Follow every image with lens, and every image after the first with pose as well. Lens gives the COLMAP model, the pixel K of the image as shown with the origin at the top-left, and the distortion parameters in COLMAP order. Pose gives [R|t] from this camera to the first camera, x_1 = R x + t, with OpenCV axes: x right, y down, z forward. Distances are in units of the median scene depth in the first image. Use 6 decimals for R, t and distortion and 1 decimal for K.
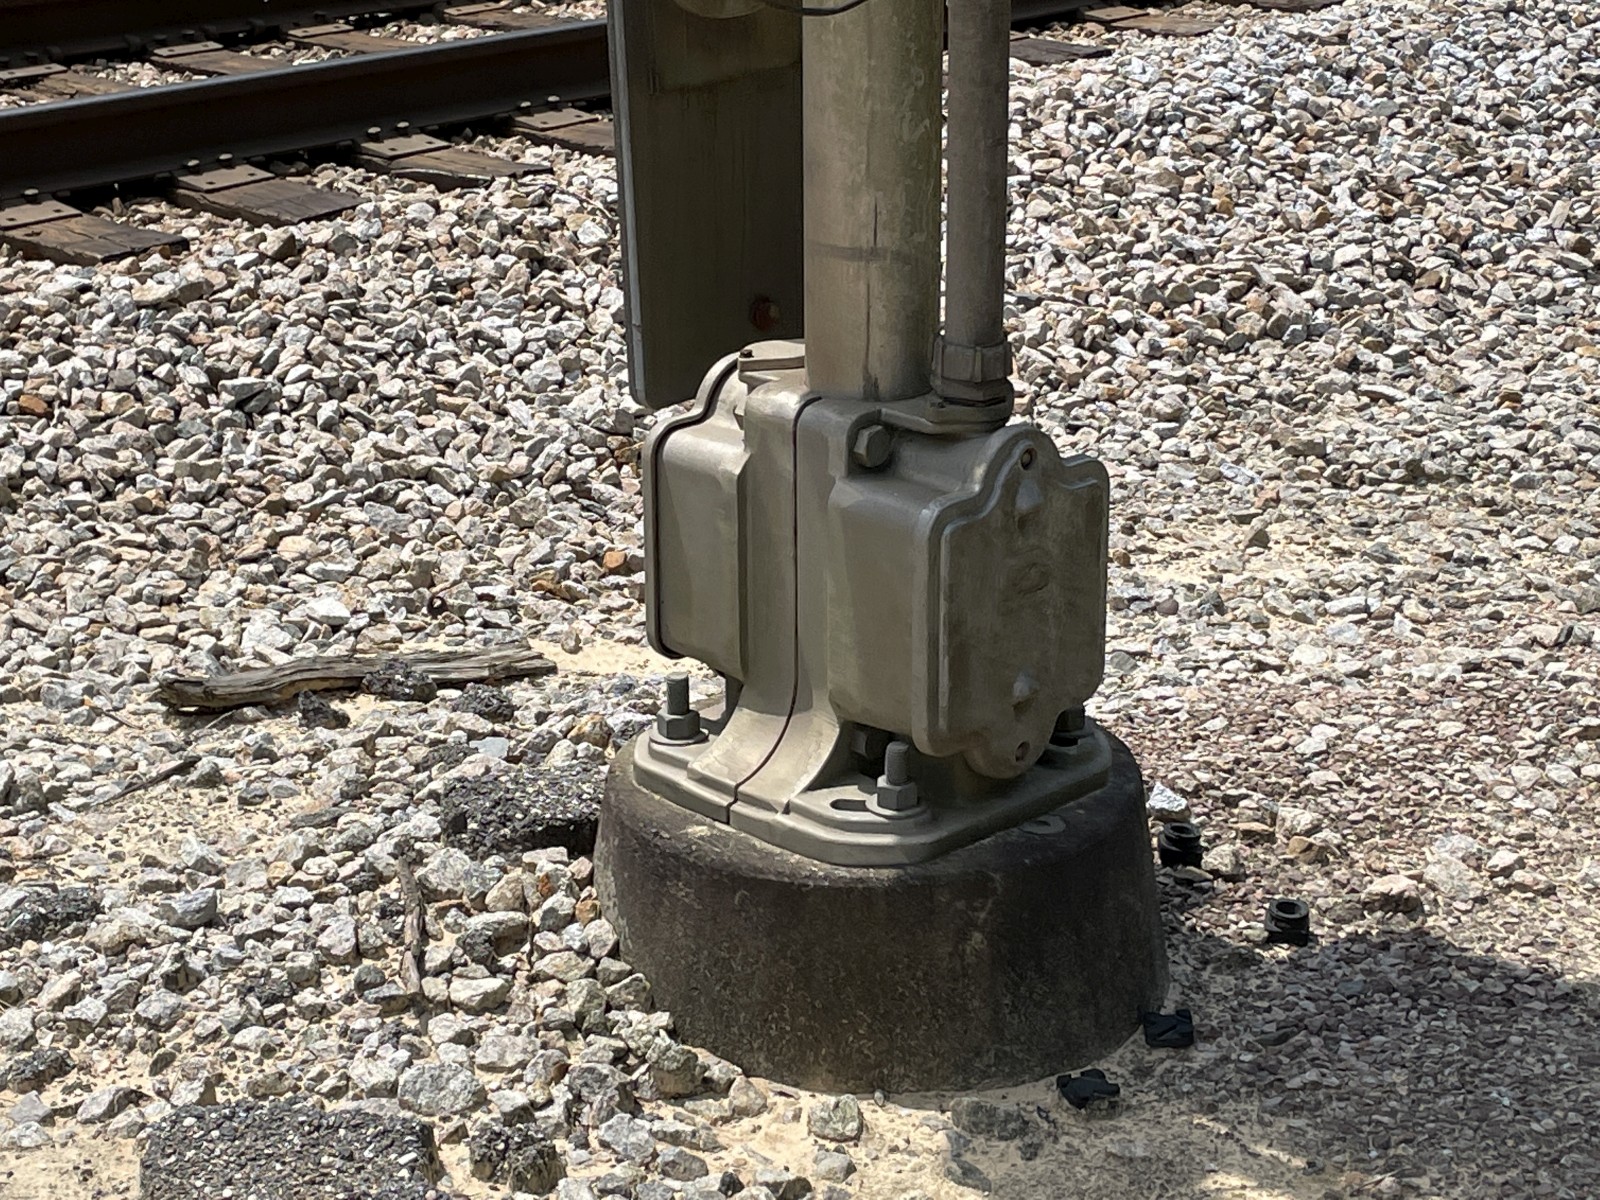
lens RADIAL K [[3144.2, 0, 799.4], [0, 3144.2, 601.4], [0, 0, 1]] dist [0.070892, 0.000000]
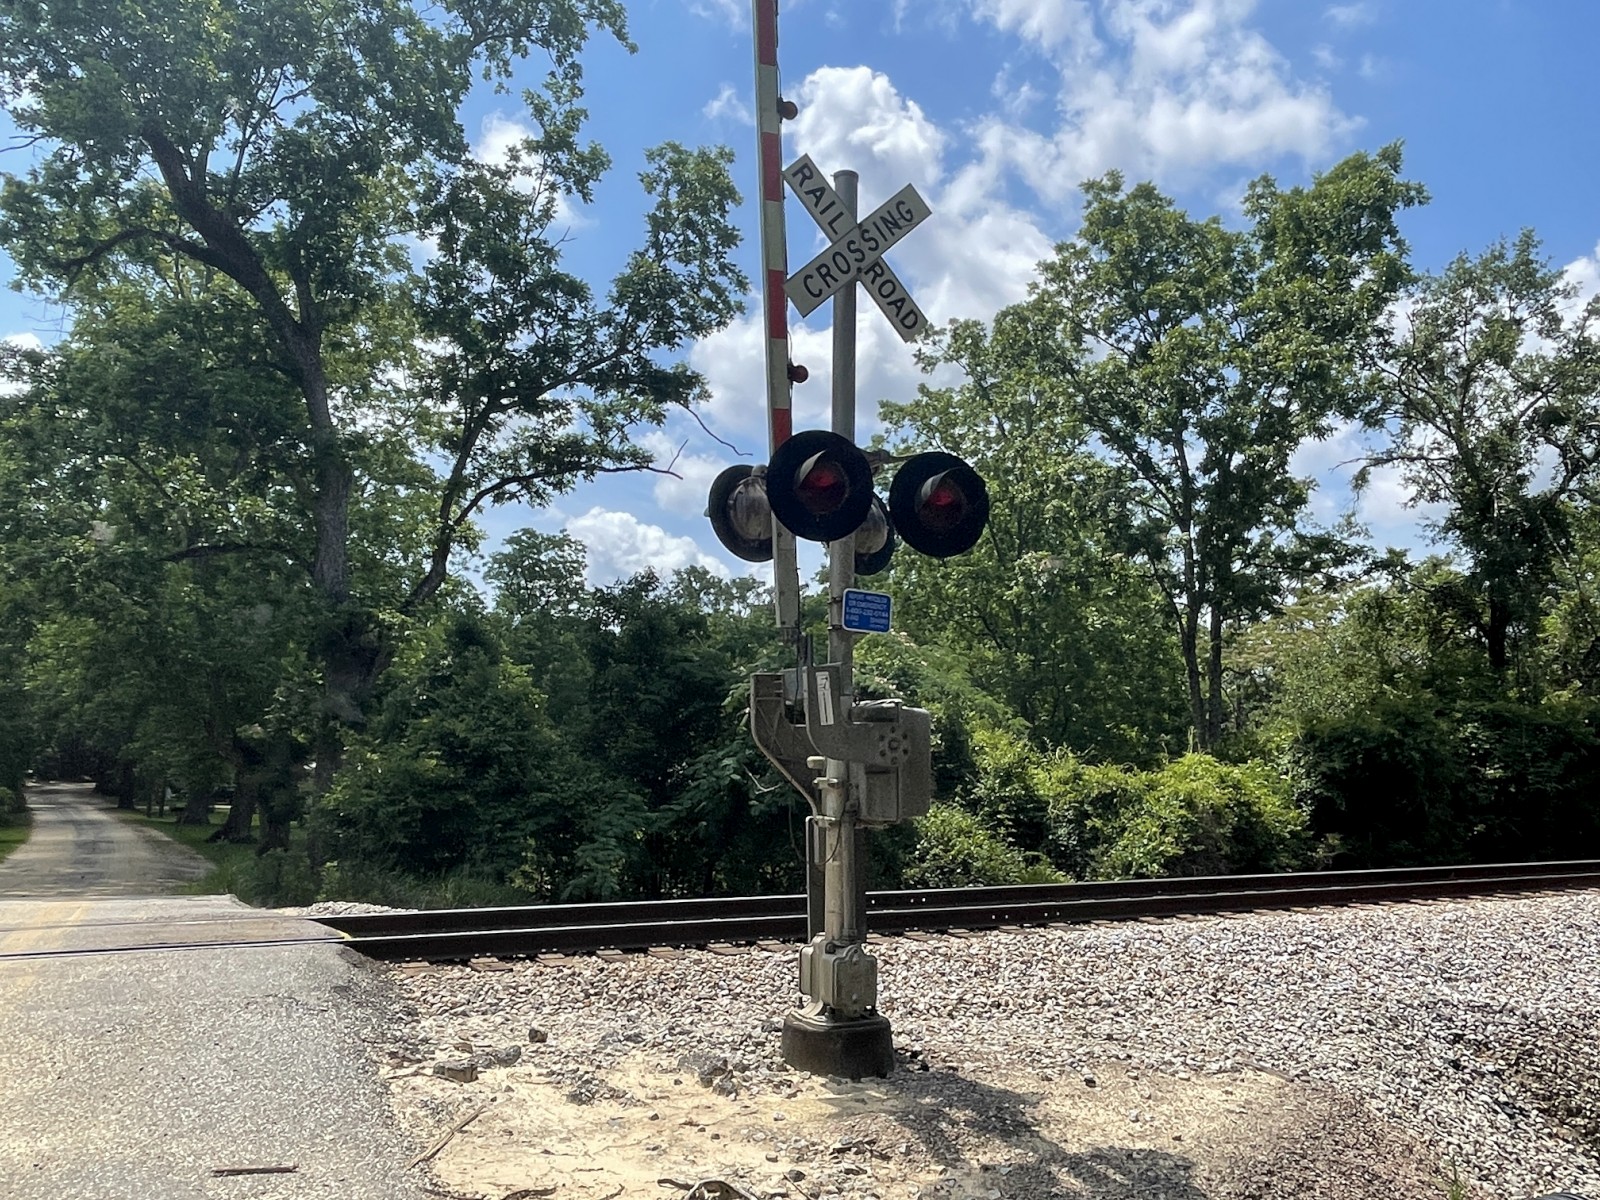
lens RADIAL K [[1171.9, 0, 795.4], [0, 1171.9, 599.3], [0, 0, 1]] dist [0.002537, -0.010530]
pose [[0.943296, -0.031012, -0.330500, 0.362135], [-0.125391, 0.888574, -0.441262, 0.175299], [0.307358, 0.457683, 0.834300, -0.543251]]
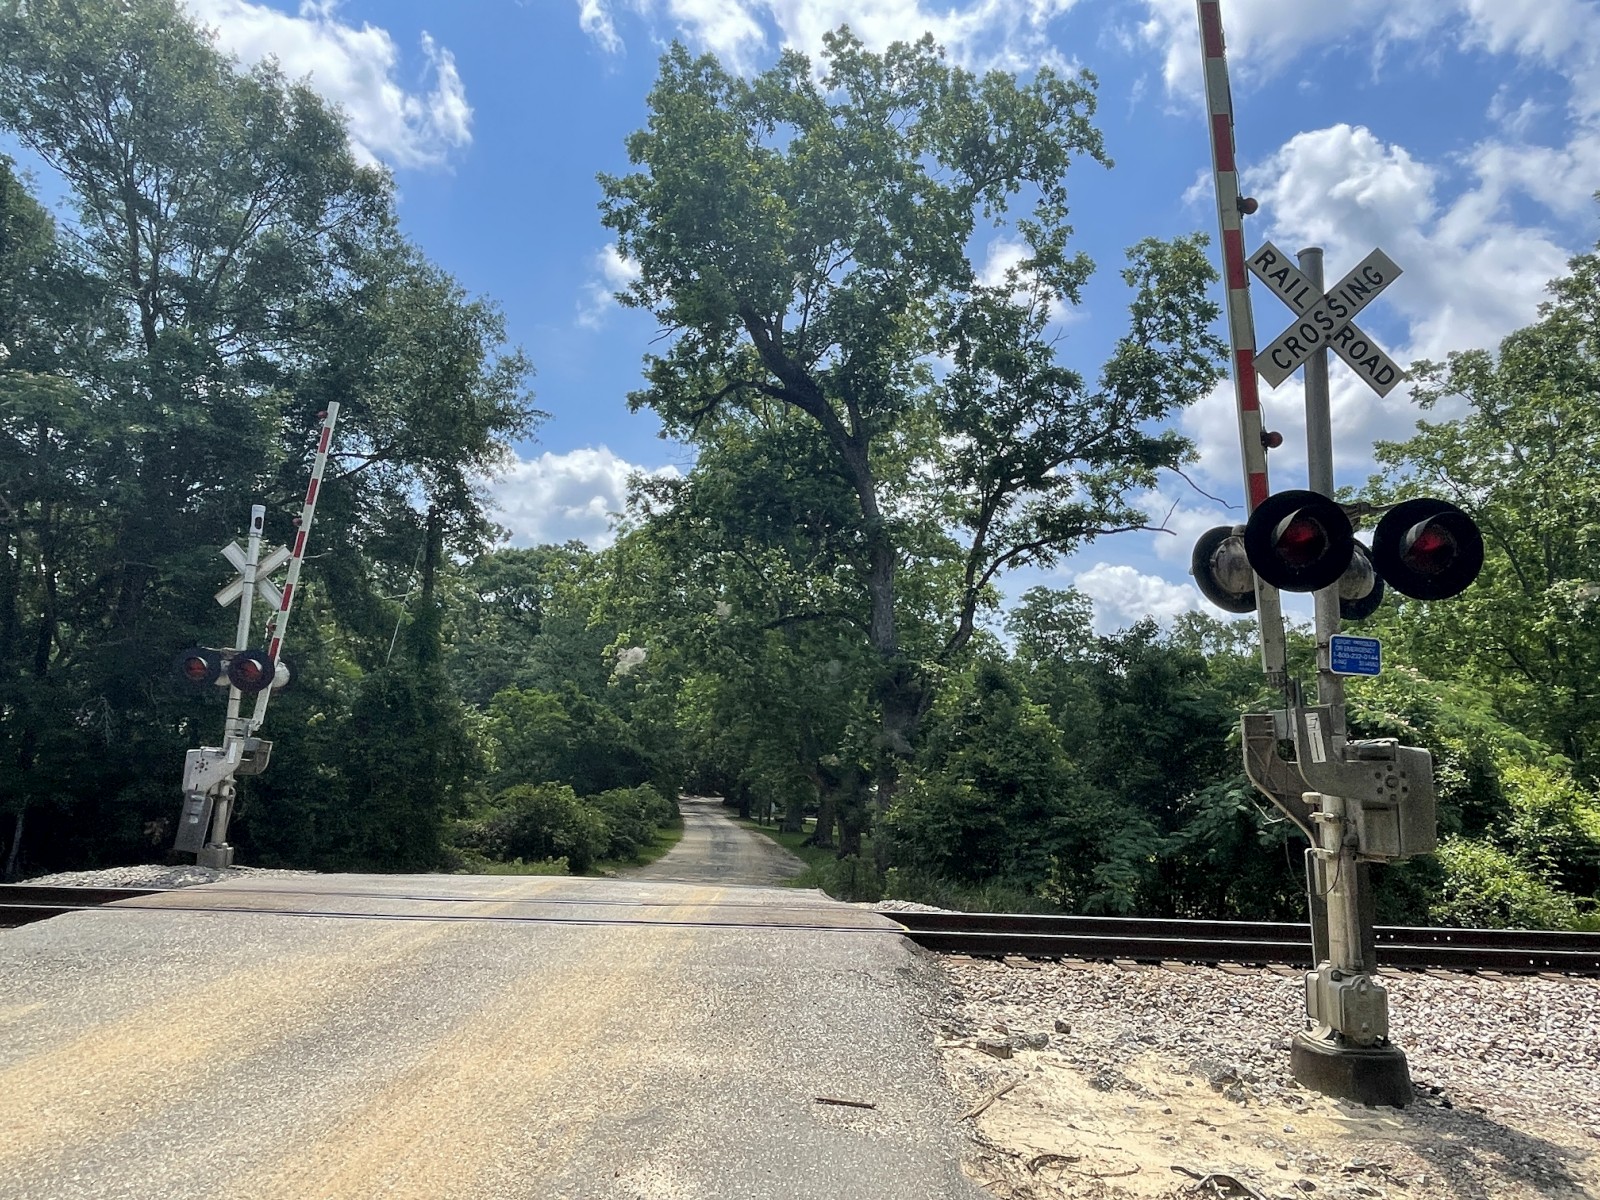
lens RADIAL K [[1020.8, 0, 821.3], [0, 1020.8, 608.0], [0, 0, 1]] dist [-0.000481, 0.002344]
pose [[0.711790, -0.089773, -0.696632, 0.393762], [-0.267487, 0.882420, -0.387022, 0.183270], [0.649466, 0.461818, 0.604085, -0.575977]]
